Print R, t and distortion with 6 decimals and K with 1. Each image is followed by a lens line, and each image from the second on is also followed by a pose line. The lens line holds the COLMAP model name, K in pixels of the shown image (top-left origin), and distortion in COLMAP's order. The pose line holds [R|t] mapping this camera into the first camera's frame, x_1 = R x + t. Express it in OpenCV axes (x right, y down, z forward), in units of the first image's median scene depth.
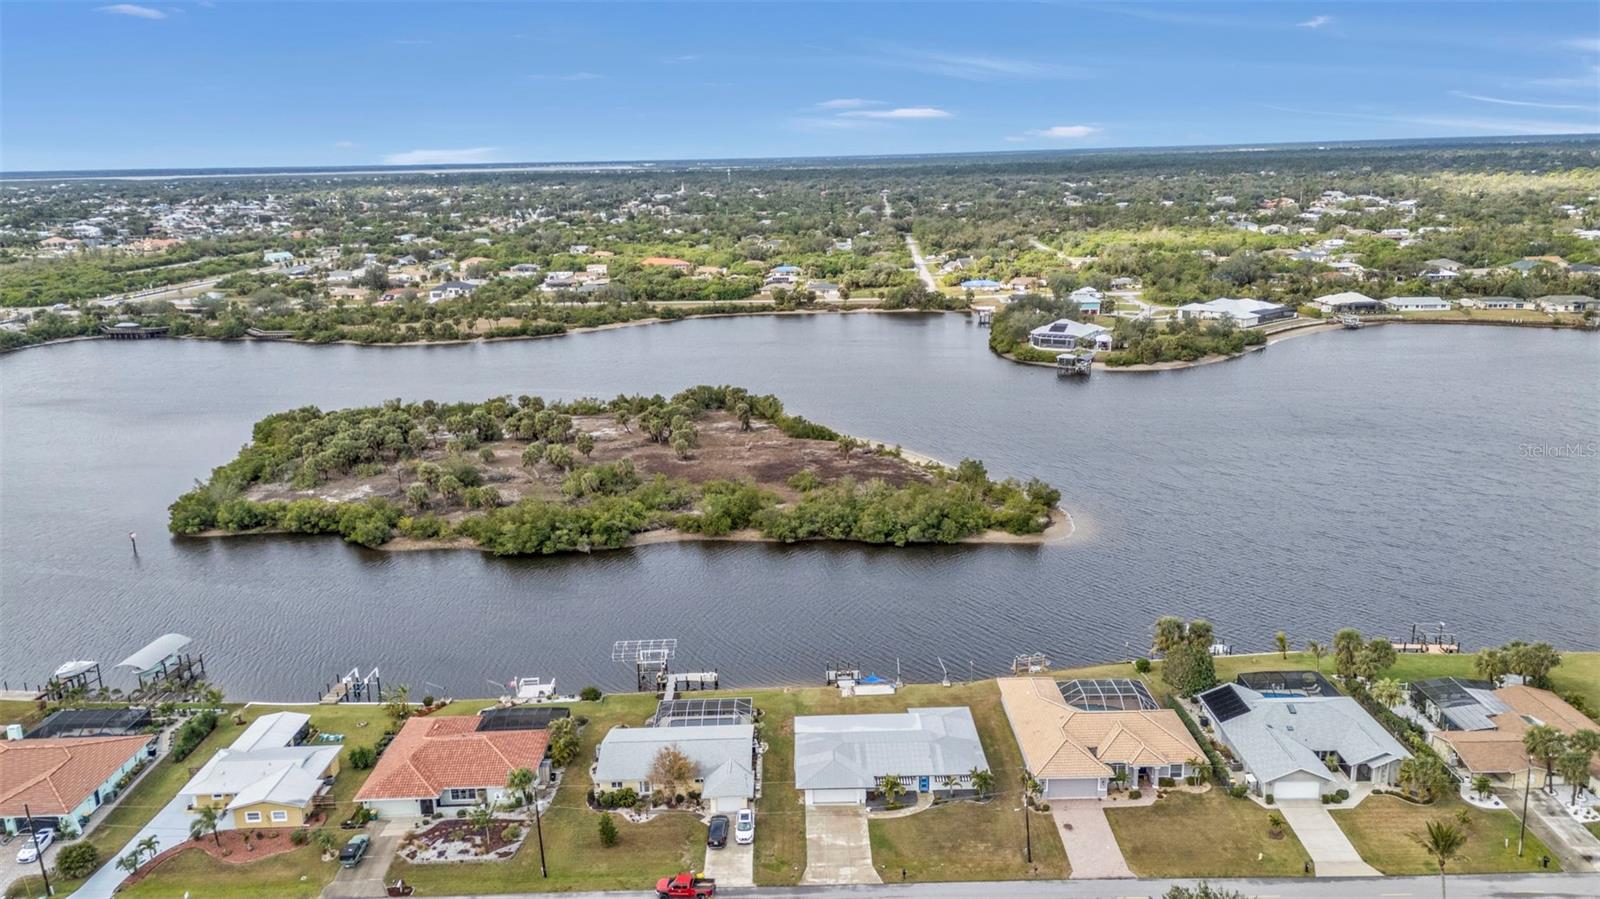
lens RADIAL K [[1164.6, 0, 801.0], [0, 1164.6, 454.2], [0, 0, 1]] dist [0.087773, -0.081648]
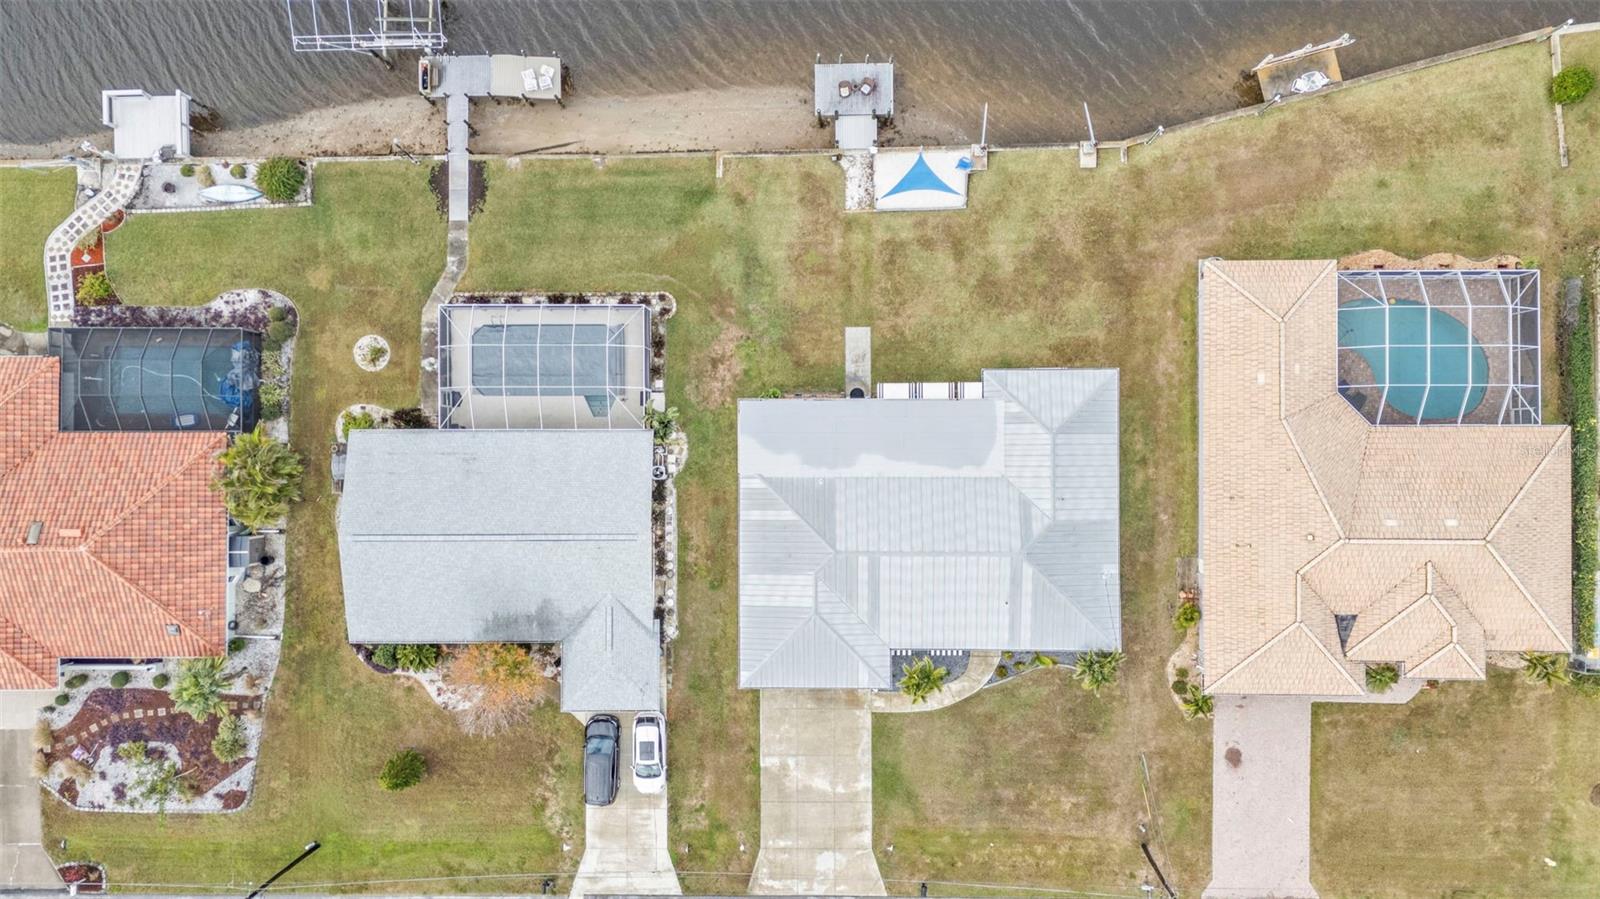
lens RADIAL K [[1164.6, 0, 801.0], [0, 1164.6, 454.2], [0, 0, 1]] dist [0.087773, -0.081648]
pose [[0.999970, 0.007654, 0.000935, 0.017379], [-0.002829, 0.251349, 0.967892, -0.199289], [0.007173, -0.967866, 0.251363, 0.777970]]
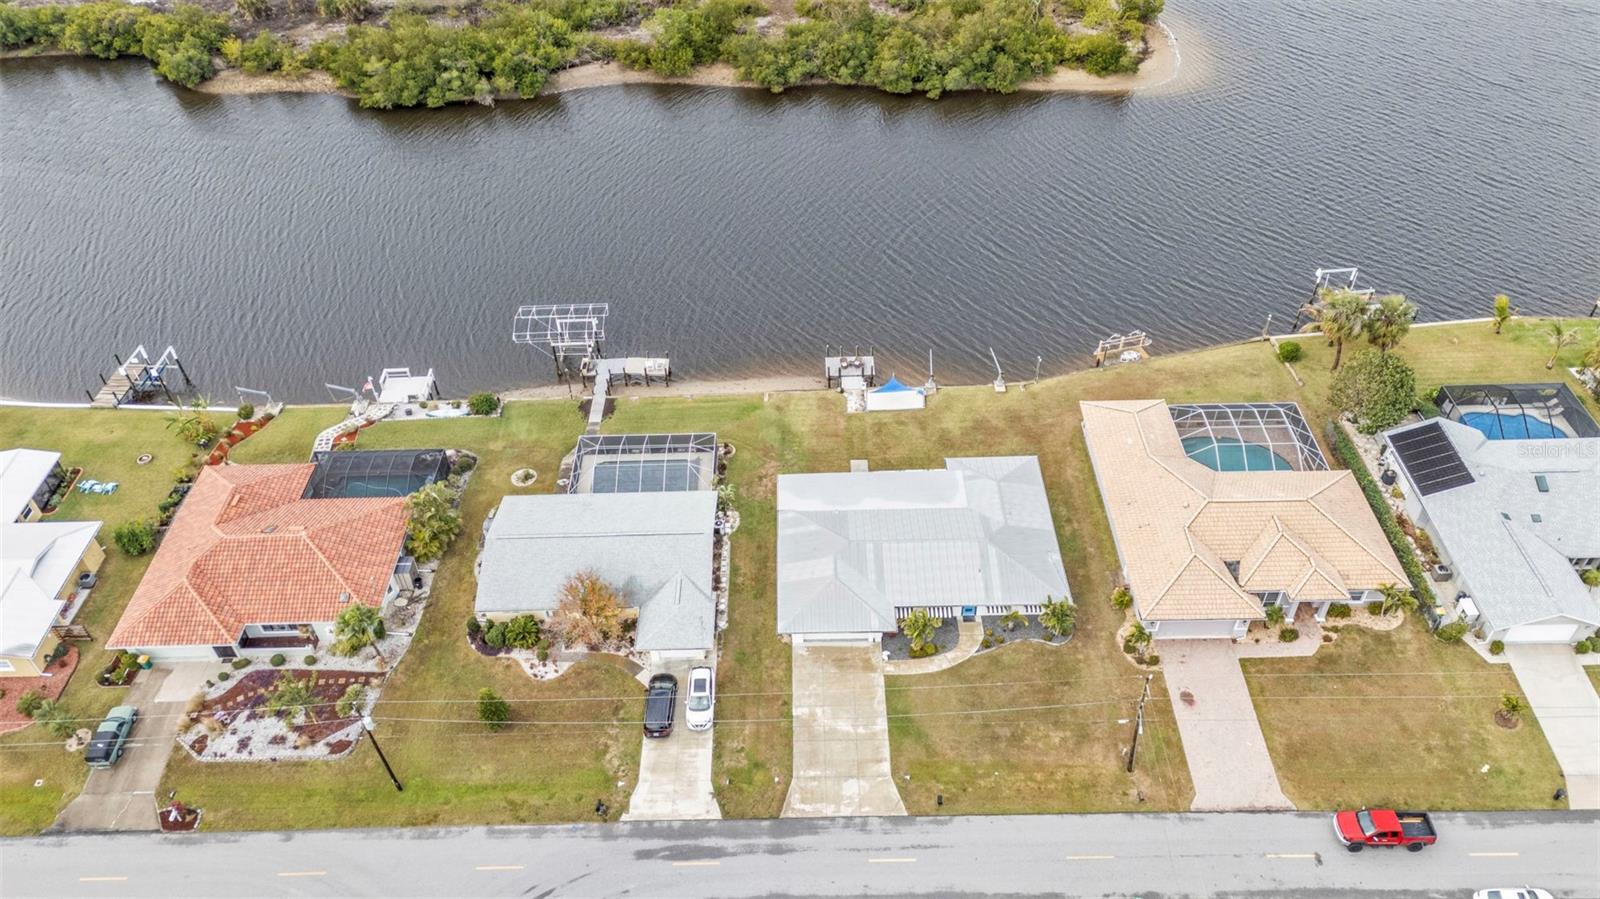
lens RADIAL K [[1164.6, 0, 801.0], [0, 1164.6, 454.2], [0, 0, 1]] dist [0.087773, -0.081648]
pose [[1.000000, 0.000552, -0.000165, 0.007222], [-0.000409, 0.881369, 0.472428, -0.092622], [0.000406, -0.472427, 0.881369, 0.374151]]
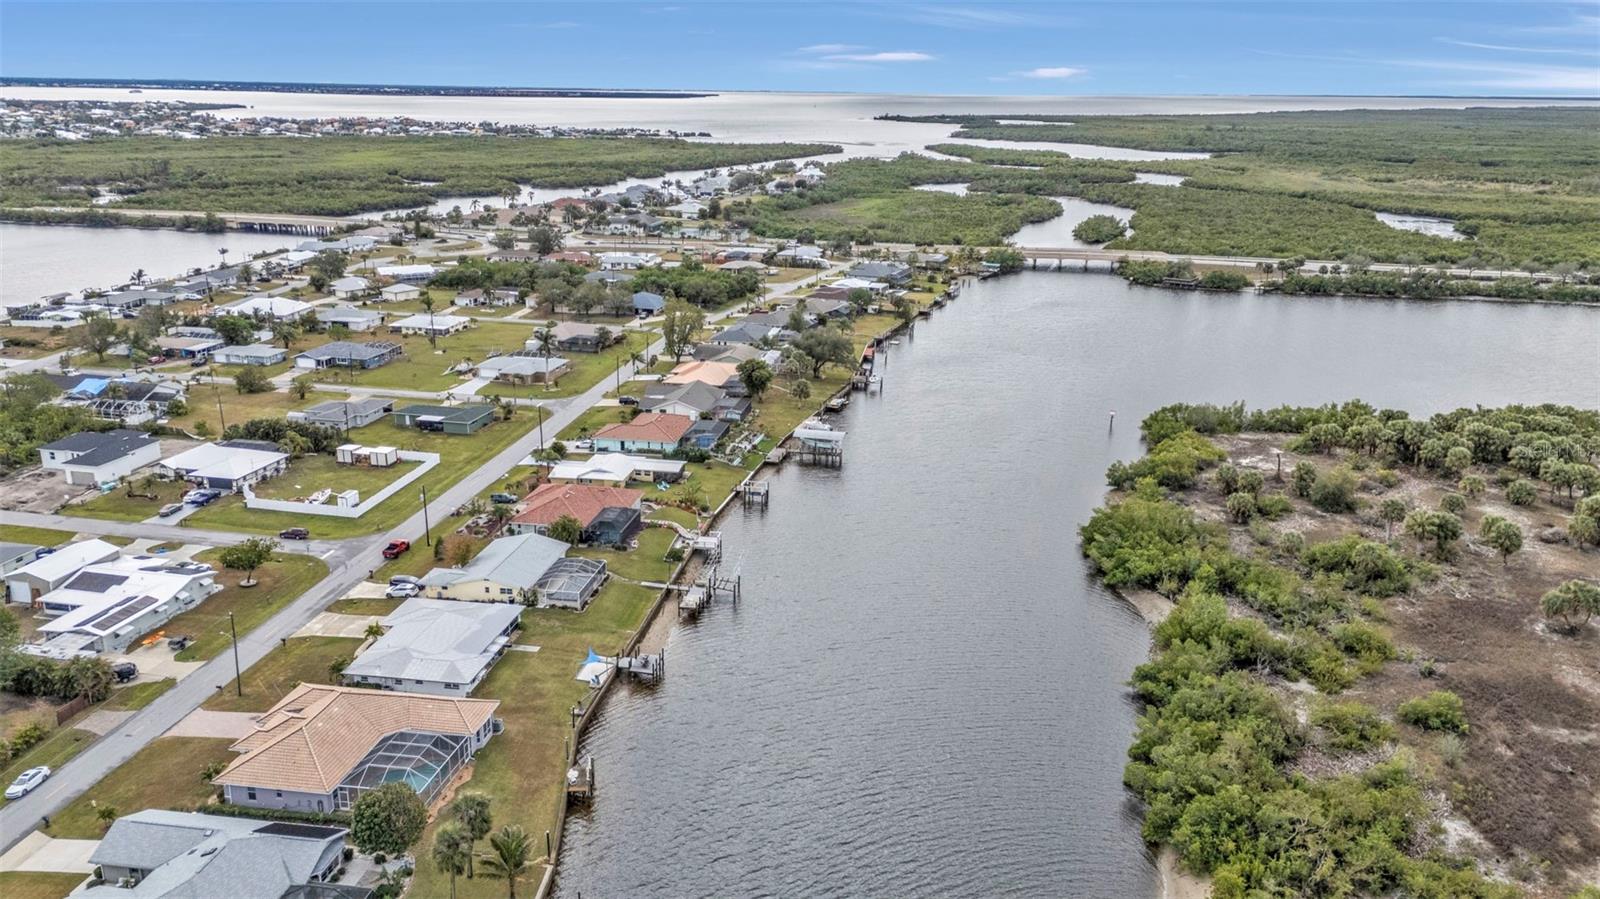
lens RADIAL K [[1164.6, 0, 801.0], [0, 1164.6, 454.2], [0, 0, 1]] dist [0.087773, -0.081648]
pose [[-0.169619, 0.314752, -0.933895, 0.846780], [-0.252710, 0.902050, 0.349918, -0.322141], [0.952558, 0.295357, -0.073464, 1.161211]]
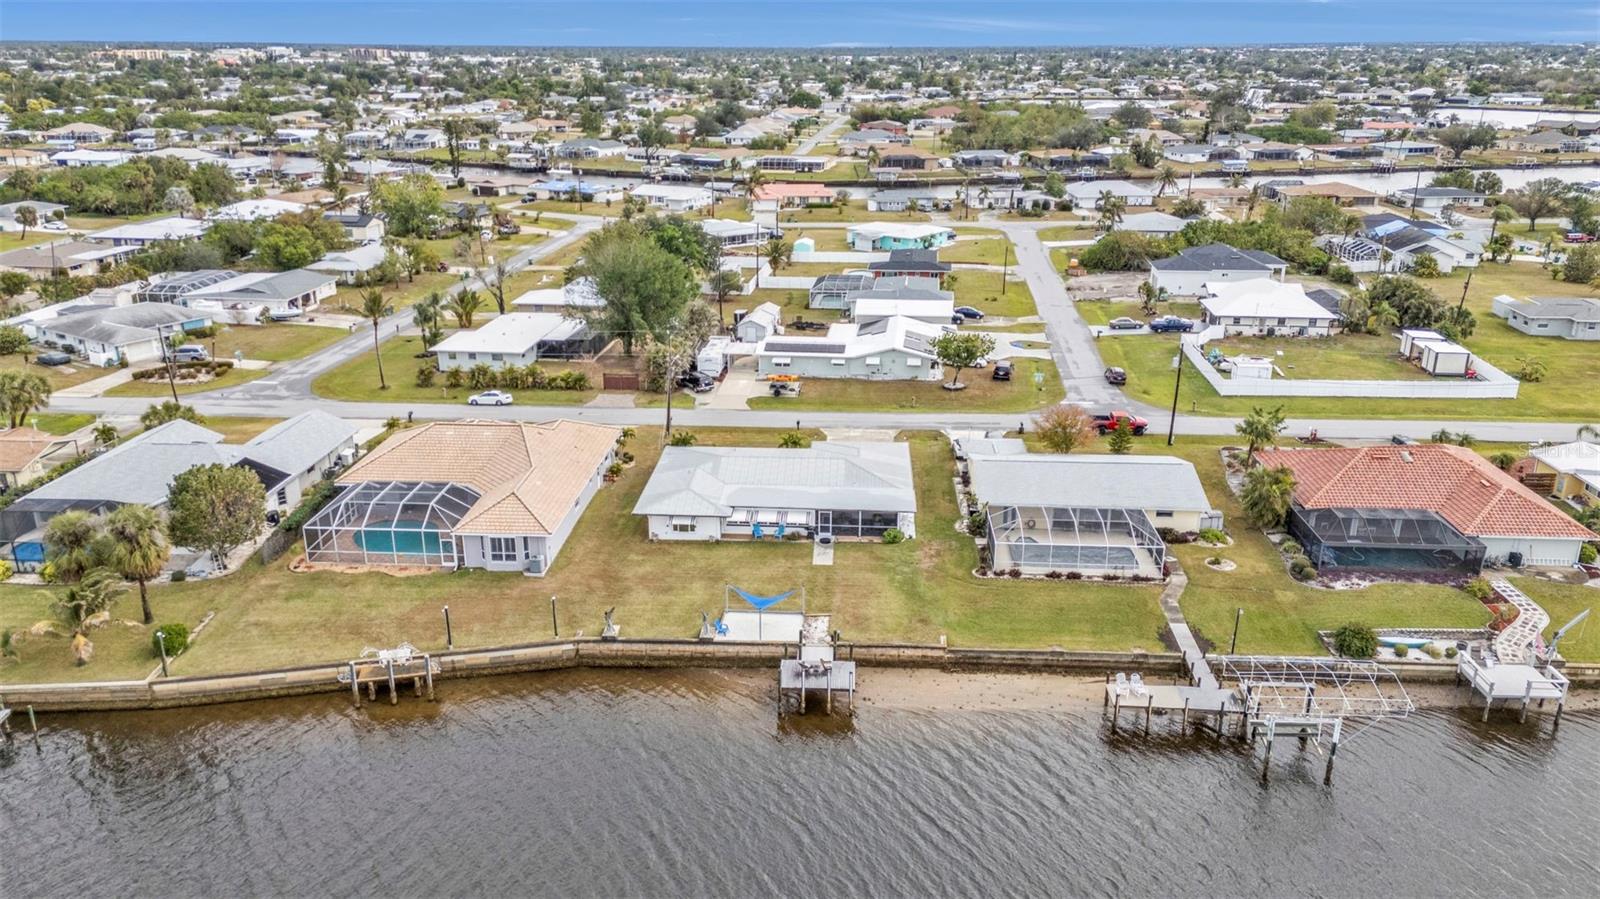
lens RADIAL K [[1147.2, 0, 795.1], [0, 1147.2, 453.6], [0, 0, 1]] dist [0.145711, -0.175545]
pose [[-0.996945, -0.002967, 0.078048, 0.010292], [0.040931, 0.831220, 0.554435, -0.129663], [-0.066520, 0.555936, -0.828559, 1.350314]]
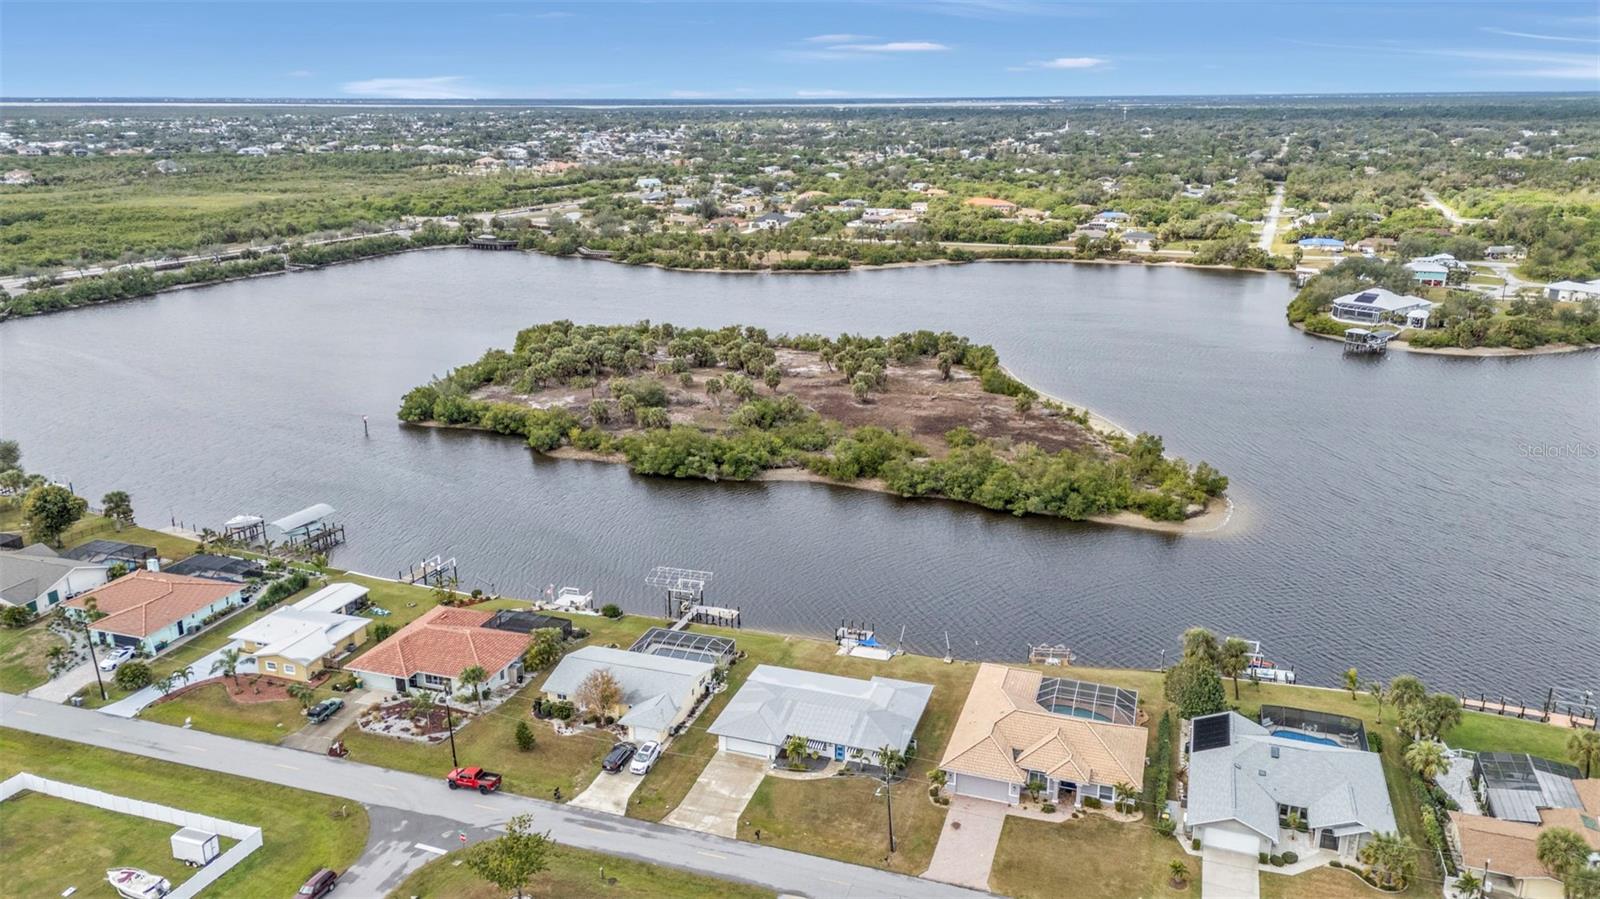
lens RADIAL K [[1164.6, 0, 801.0], [0, 1164.6, 454.2], [0, 0, 1]] dist [0.087773, -0.081648]
pose [[0.943793, 0.116147, -0.309459, 0.285652], [-0.100519, 0.992741, 0.066033, -0.021293], [0.314882, -0.031215, 0.948617, 0.062688]]
